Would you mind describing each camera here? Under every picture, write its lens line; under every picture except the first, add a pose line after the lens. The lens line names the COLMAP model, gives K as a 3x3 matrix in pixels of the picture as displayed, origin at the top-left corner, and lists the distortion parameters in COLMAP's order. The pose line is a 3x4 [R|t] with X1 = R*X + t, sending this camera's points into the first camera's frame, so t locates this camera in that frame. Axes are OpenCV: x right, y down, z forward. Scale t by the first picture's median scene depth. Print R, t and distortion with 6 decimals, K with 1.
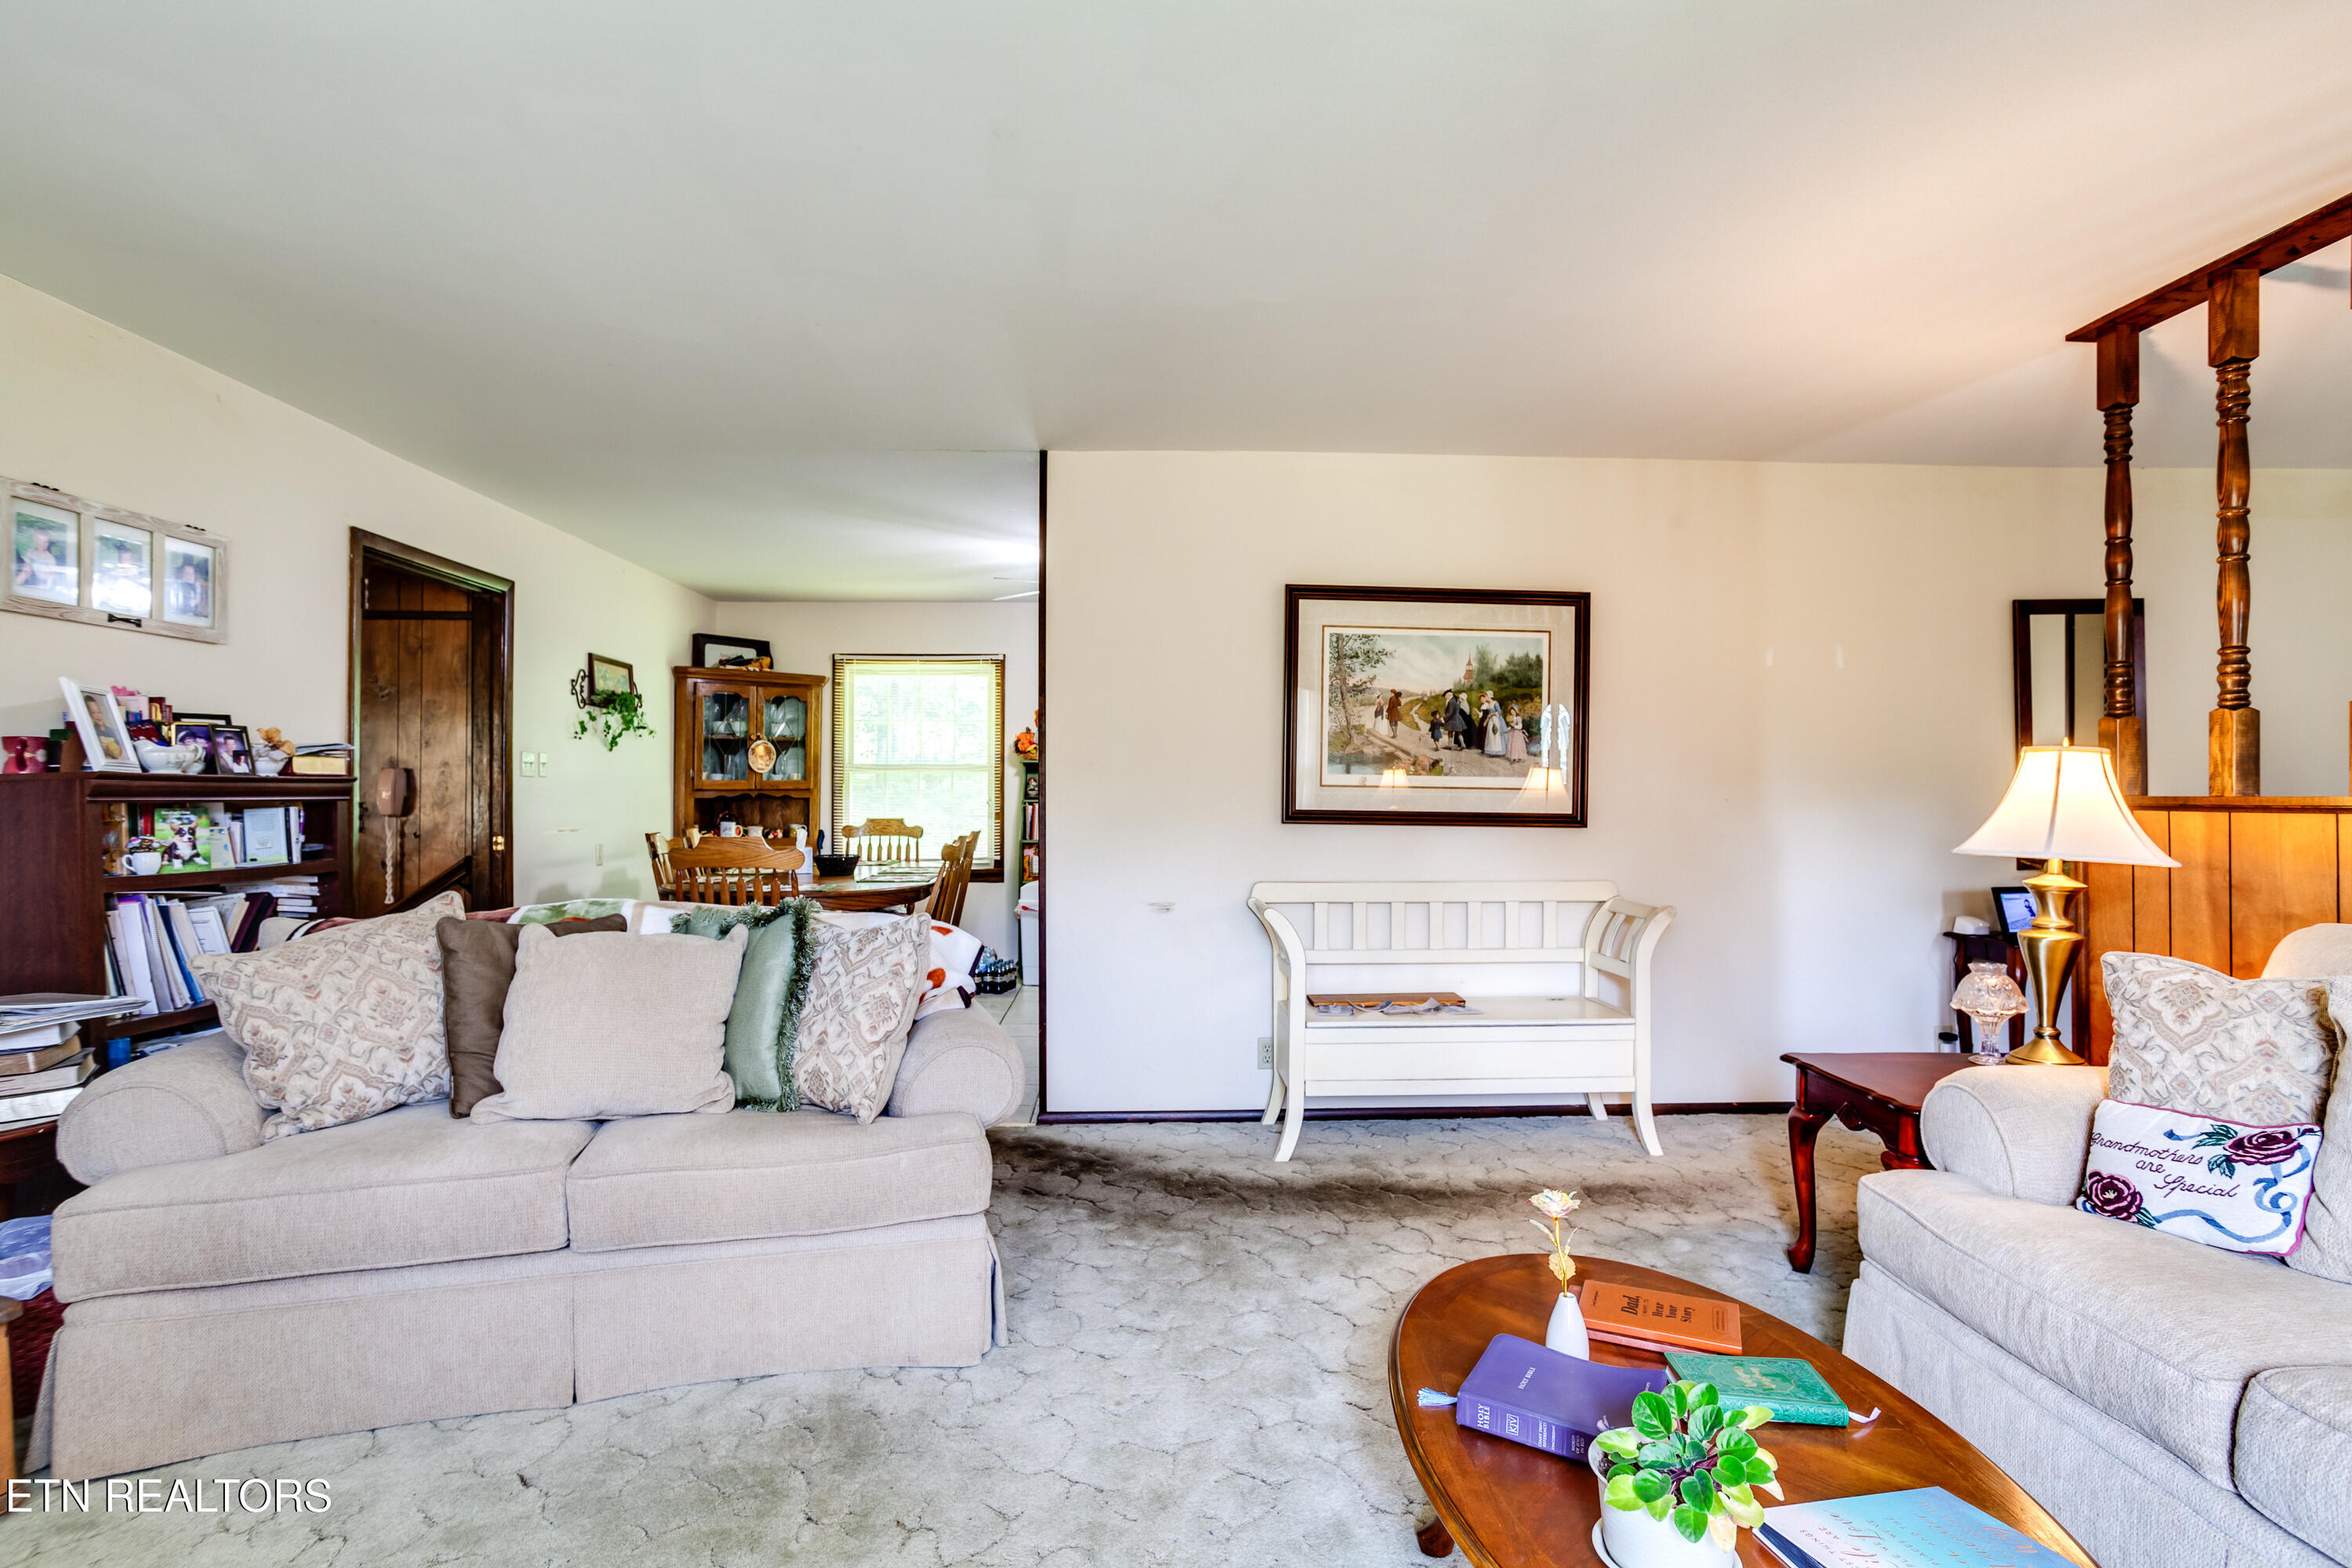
lens RADIAL K [[1143.4, 0, 1176.0], [0, 1143.4, 784.0], [0, 0, 1]] dist [-0.060230, 0.034763]
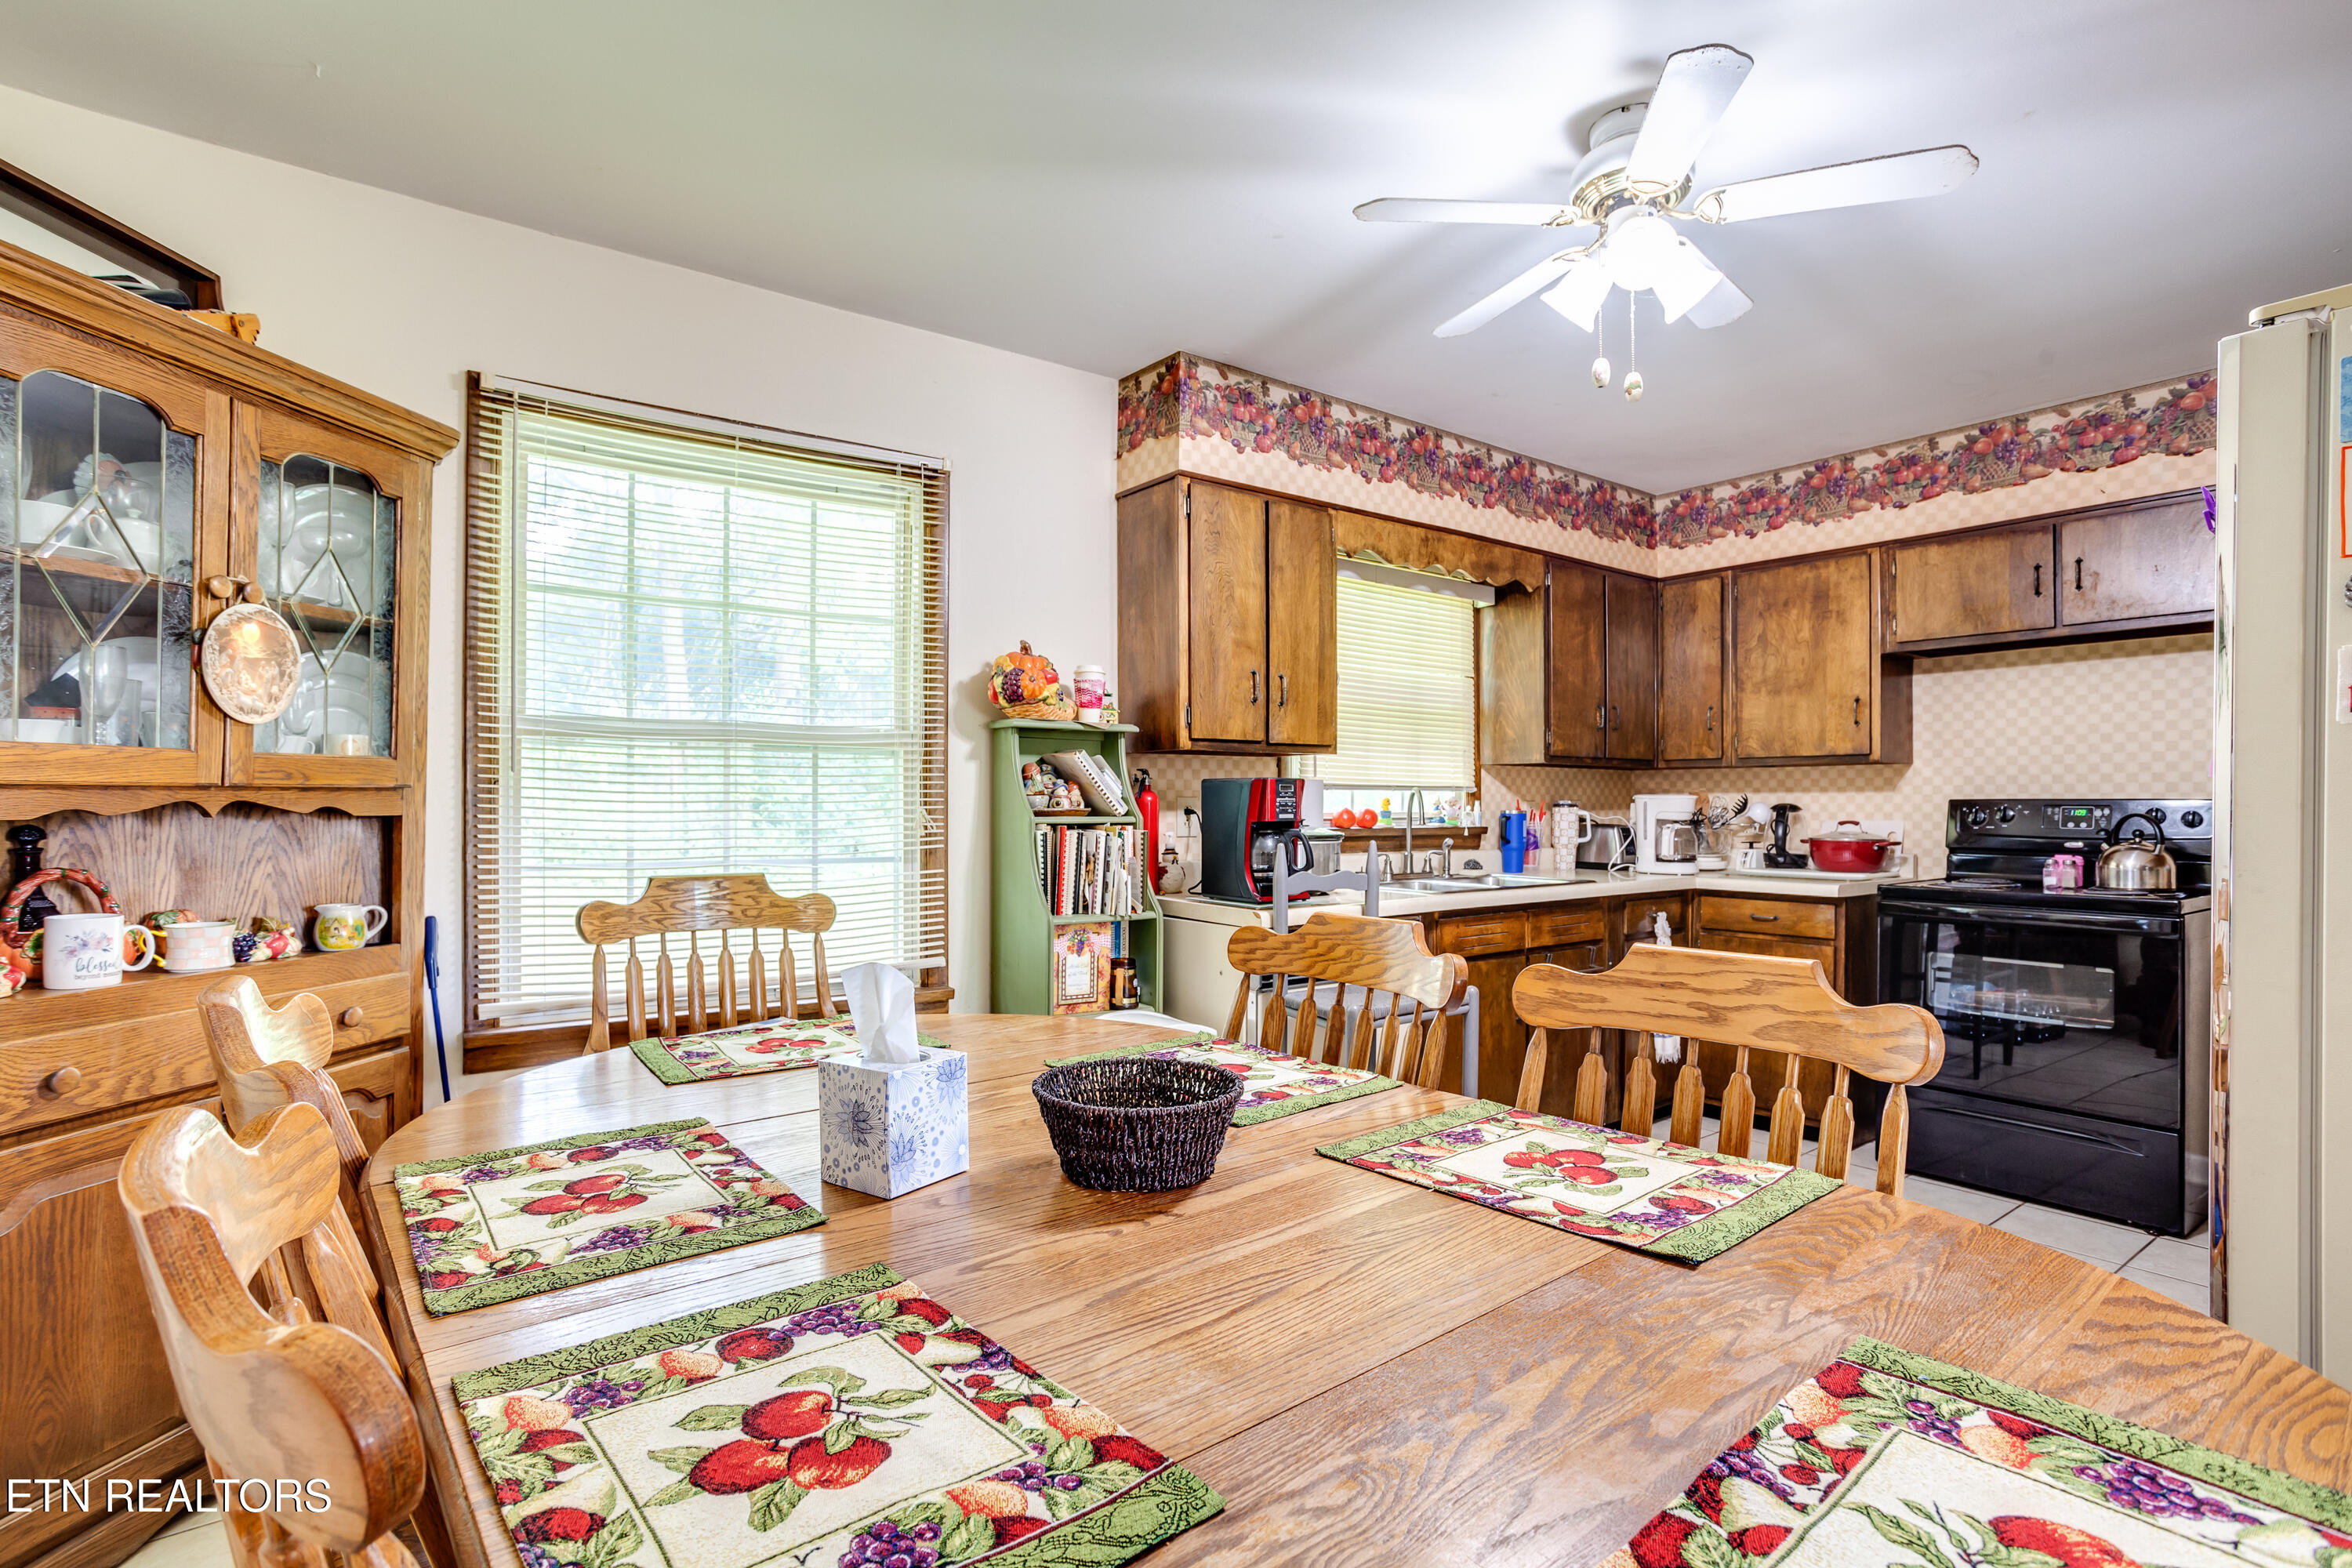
lens RADIAL K [[1149.9, 0, 1164.9], [0, 1149.9, 800.5], [0, 0, 1]] dist [-0.053600, 0.027786]
pose [[0.827939, 0.001491, 0.560816, -0.331874], [-0.001869, 0.999998, 0.000099, 0.007781], [-0.560815, -0.001130, 0.827940, 0.652724]]
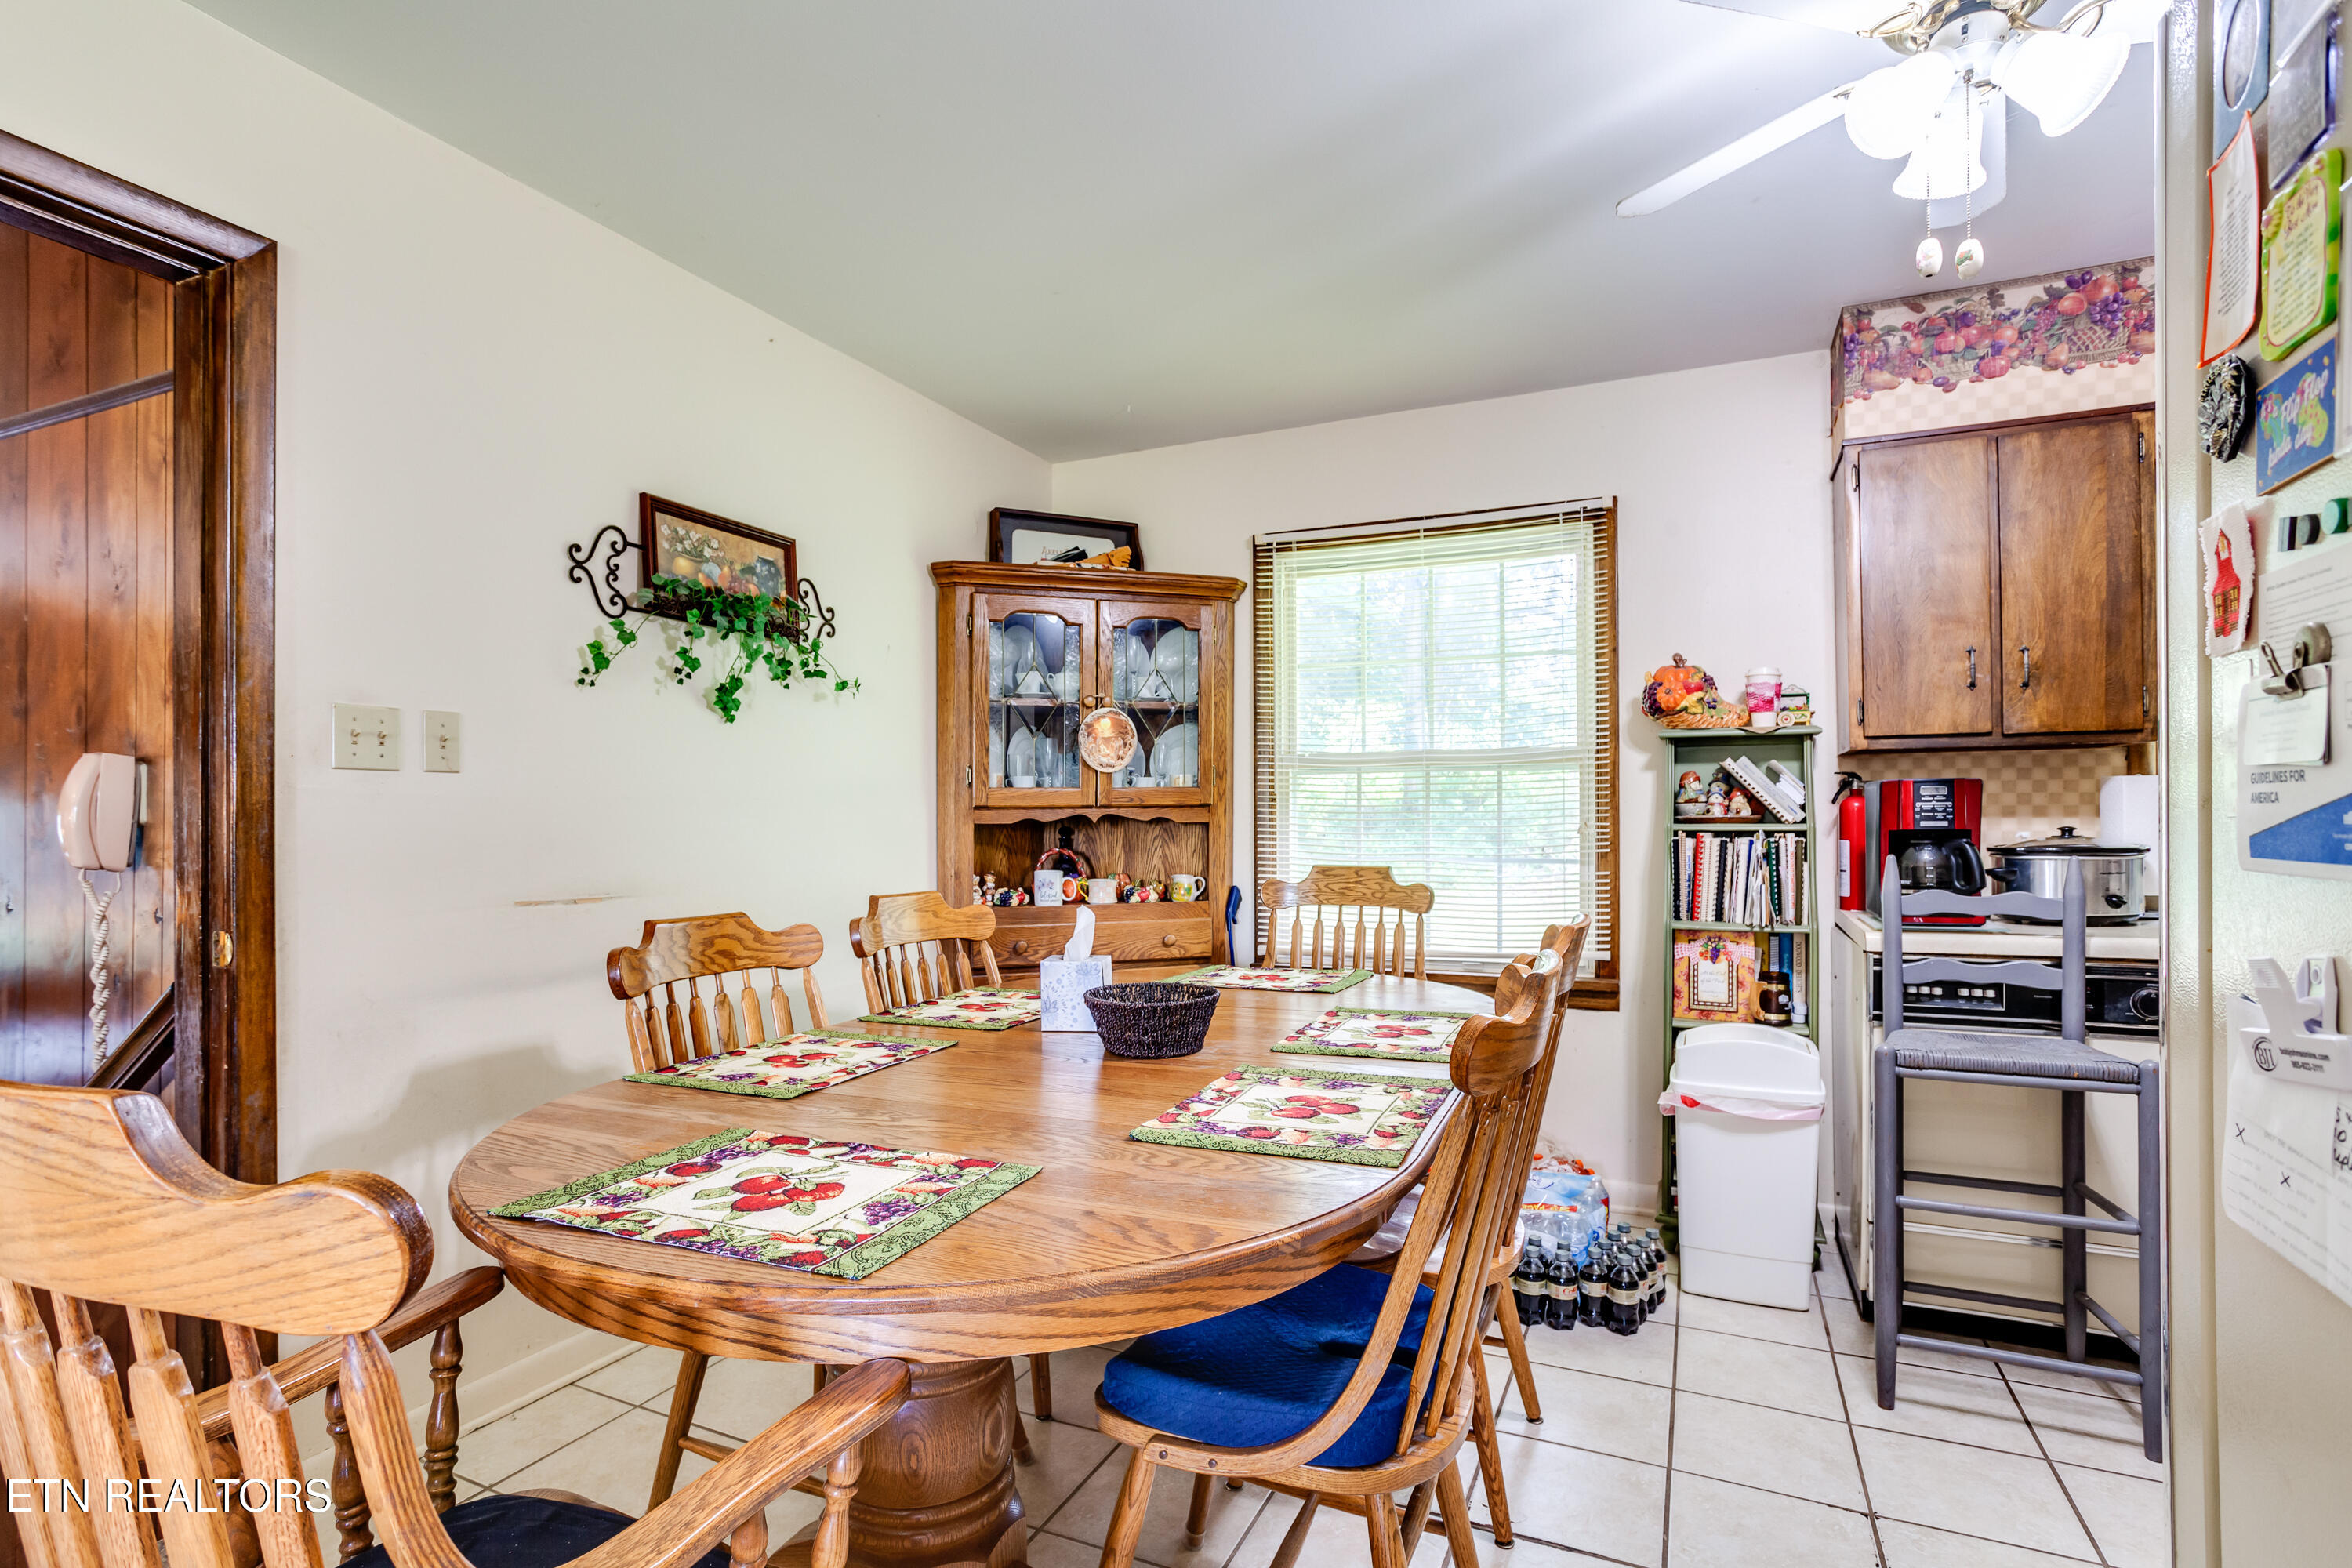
lens RADIAL K [[1146.7, 0, 1181.0], [0, 1146.7, 814.7], [0, 0, 1]] dist [-0.058458, 0.042258]
pose [[0.892480, -0.007107, -0.451031, -0.109056], [0.008865, 0.999959, 0.001786, 0.007865], [0.451000, -0.005592, 0.892507, 0.560418]]
